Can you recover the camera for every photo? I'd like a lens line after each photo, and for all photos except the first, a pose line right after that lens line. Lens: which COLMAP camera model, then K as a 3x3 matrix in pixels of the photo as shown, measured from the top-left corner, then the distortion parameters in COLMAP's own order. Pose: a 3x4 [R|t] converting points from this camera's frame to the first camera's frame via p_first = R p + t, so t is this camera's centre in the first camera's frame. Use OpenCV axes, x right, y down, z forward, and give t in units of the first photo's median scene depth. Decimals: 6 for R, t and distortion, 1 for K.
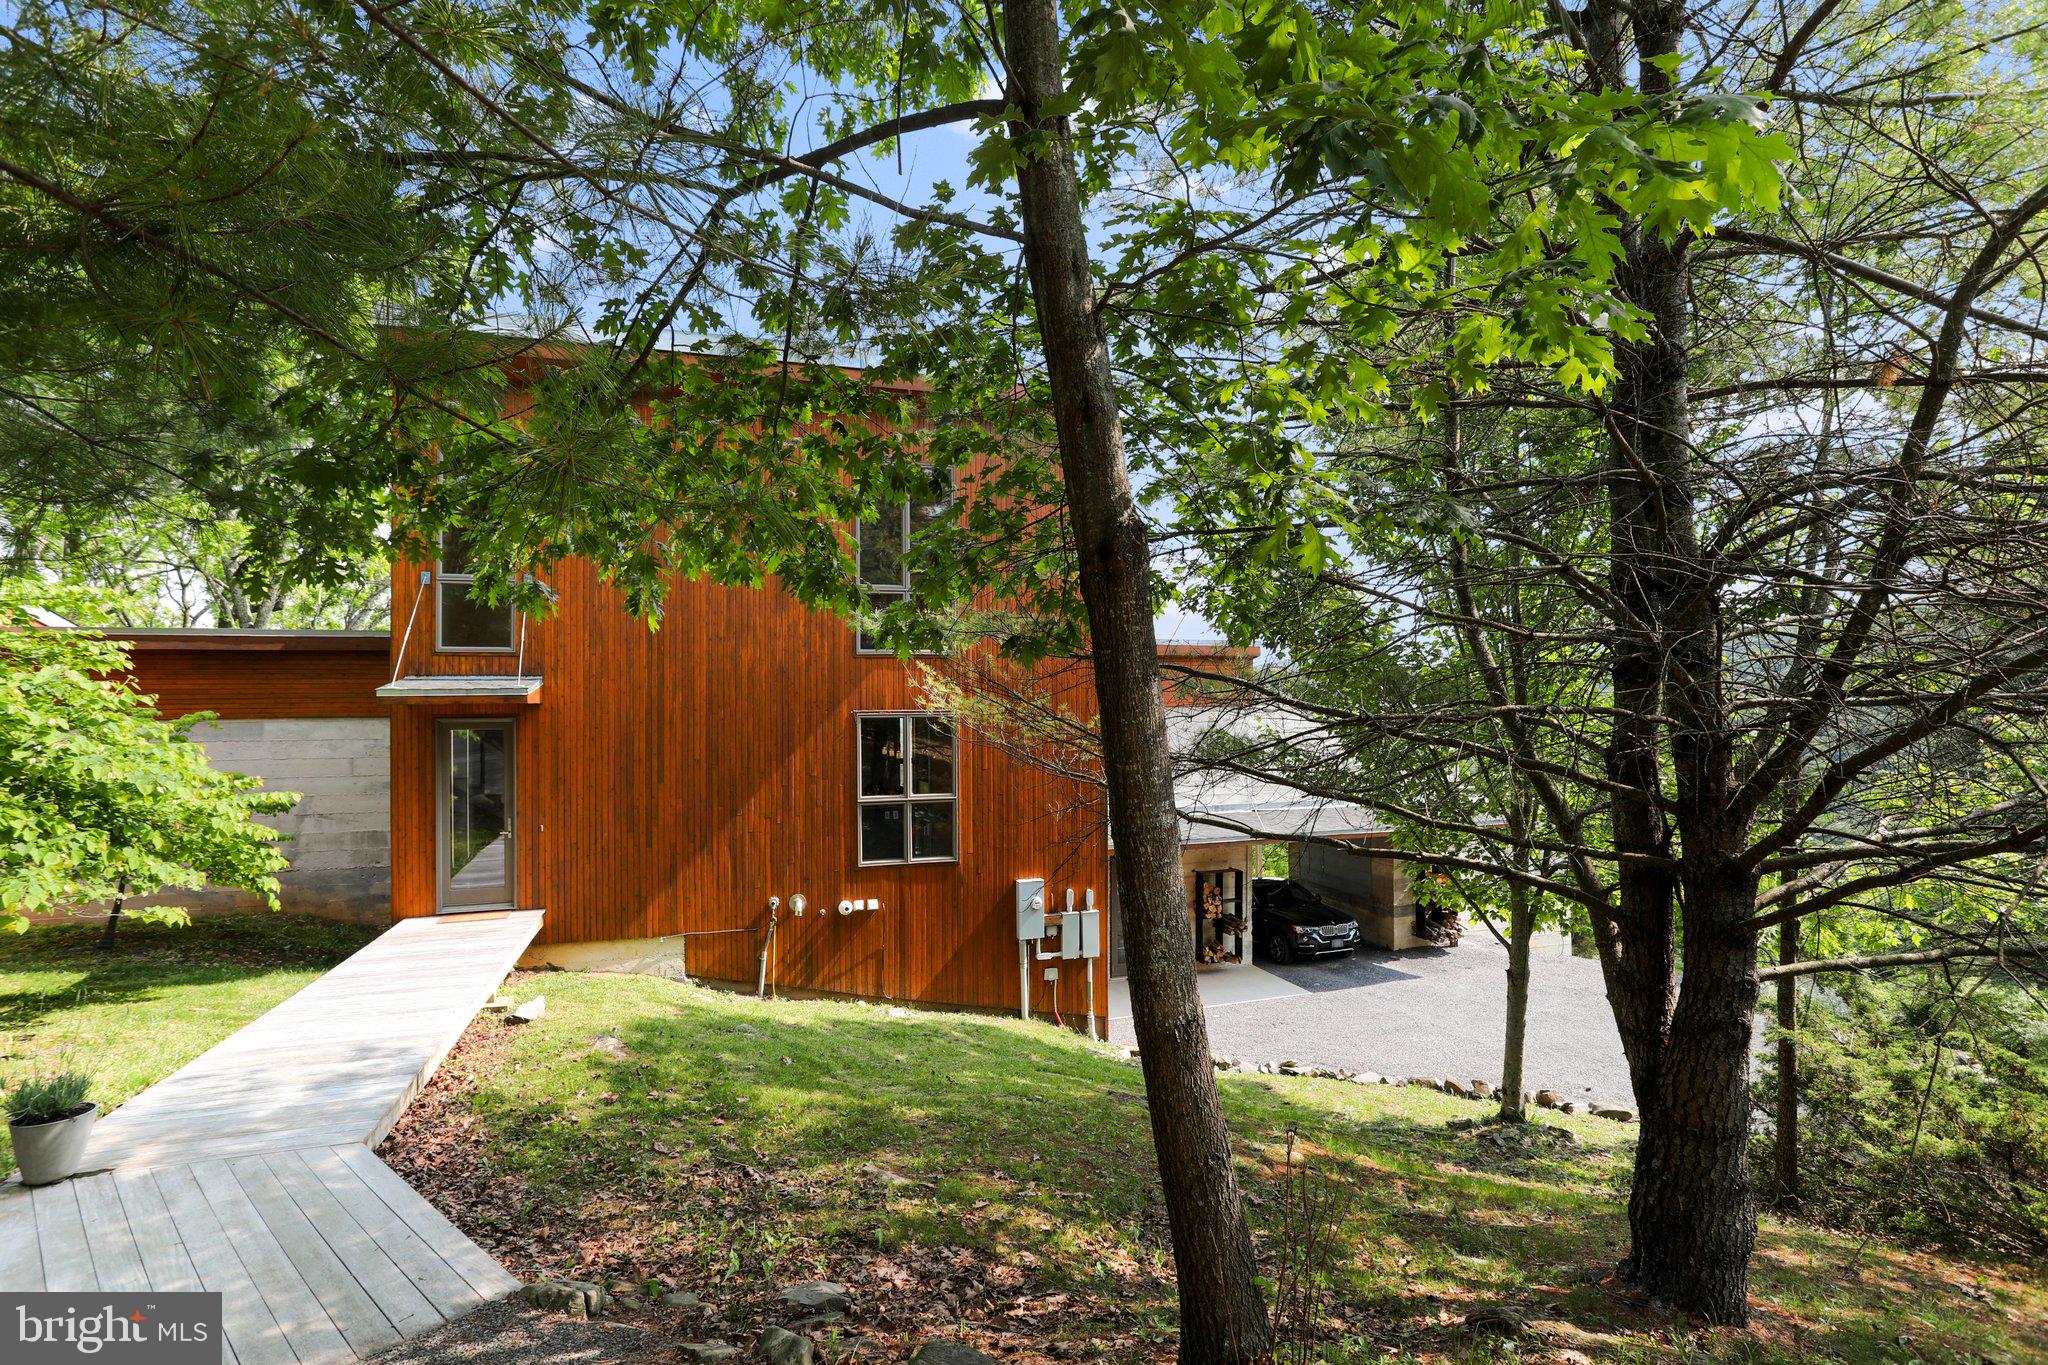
lens RADIAL K [[990.5, 0, 1018.7], [0, 990.5, 681.1], [0, 0, 1]] dist [-0.055842, 0.031651]
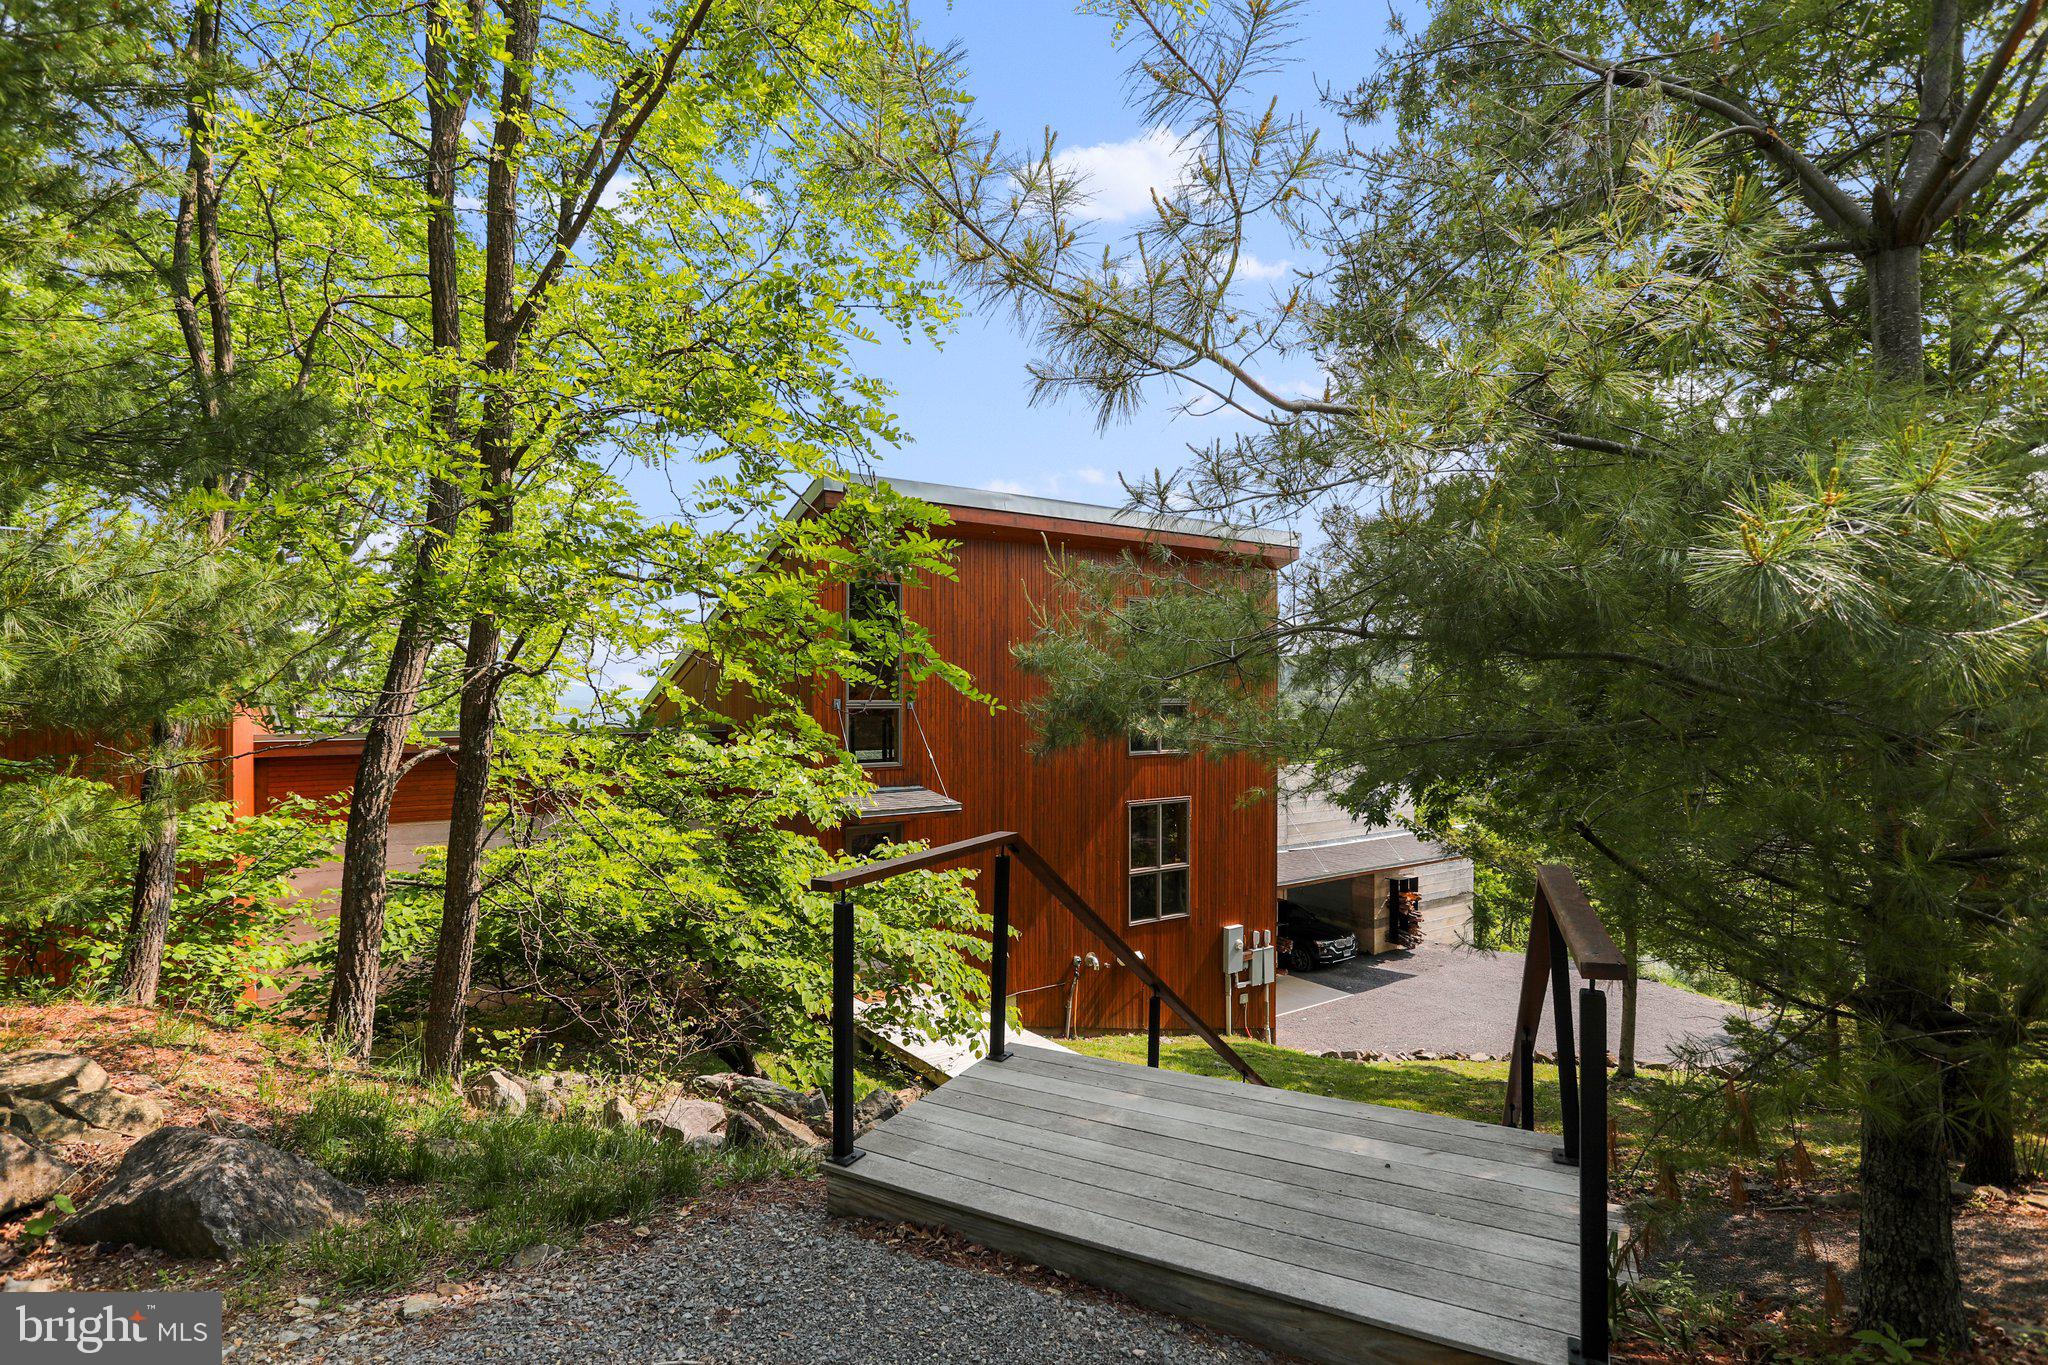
lens RADIAL K [[990.5, 0, 1018.7], [0, 990.5, 681.1], [0, 0, 1]] dist [-0.055842, 0.031651]
pose [[0.965699, 0.008990, 0.259509, -0.642476], [-0.010185, 0.999943, 0.003259, -0.127344], [-0.259465, -0.005790, 0.965735, -0.167869]]
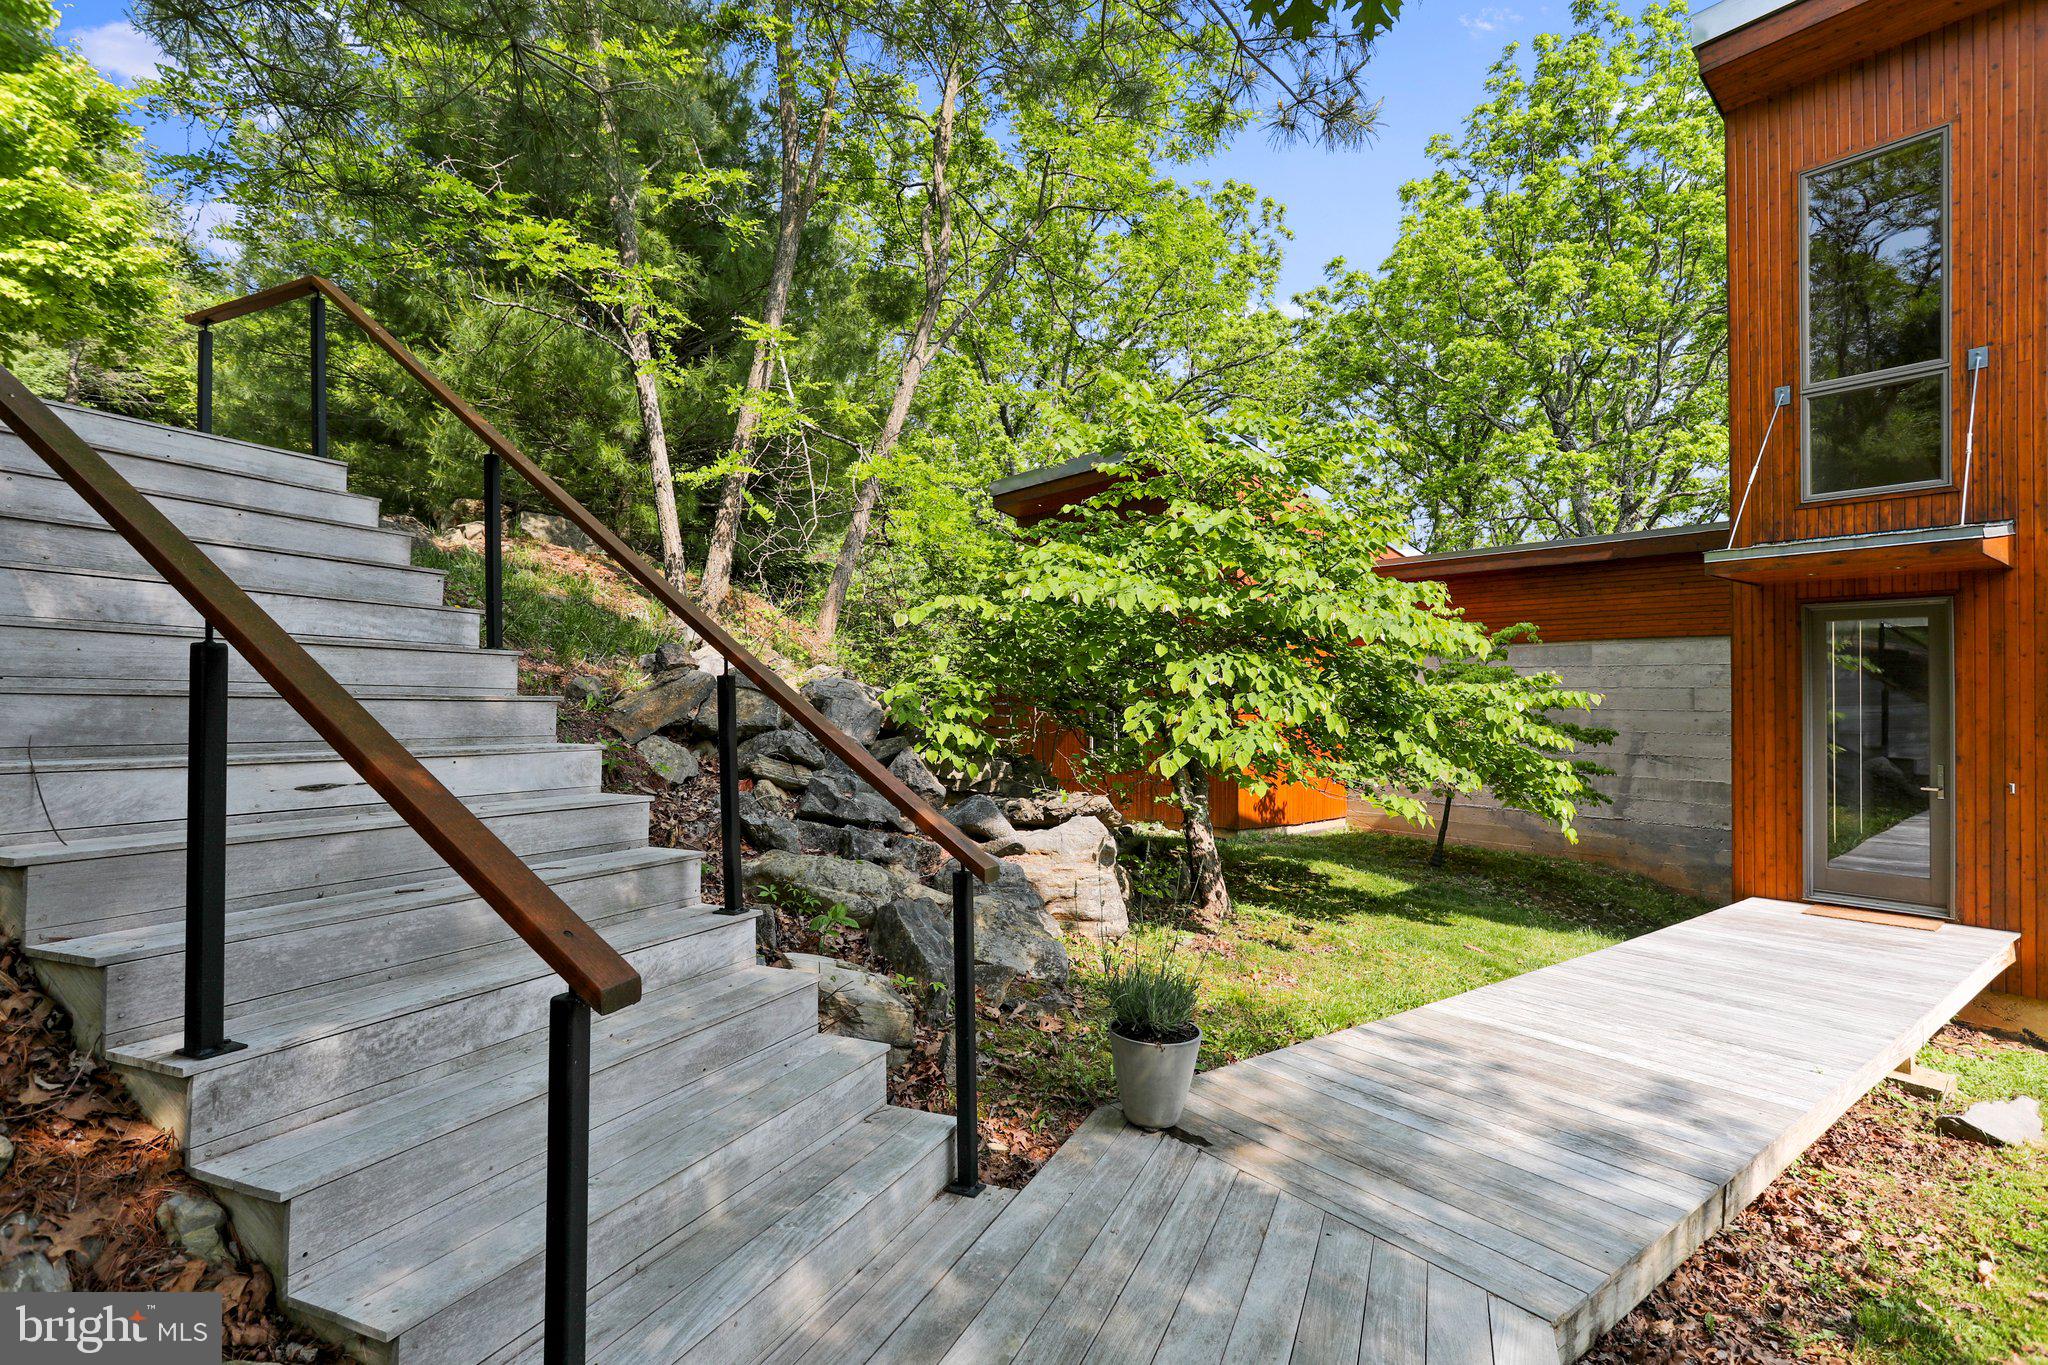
lens RADIAL K [[990.5, 0, 1018.7], [0, 990.5, 681.1], [0, 0, 1]] dist [-0.055842, 0.031651]
pose [[0.330890, 0.000372, -0.943669, -0.140050], [0.012429, 0.999911, 0.004752, 0.073265], [0.943587, -0.013301, 0.330856, 0.254737]]
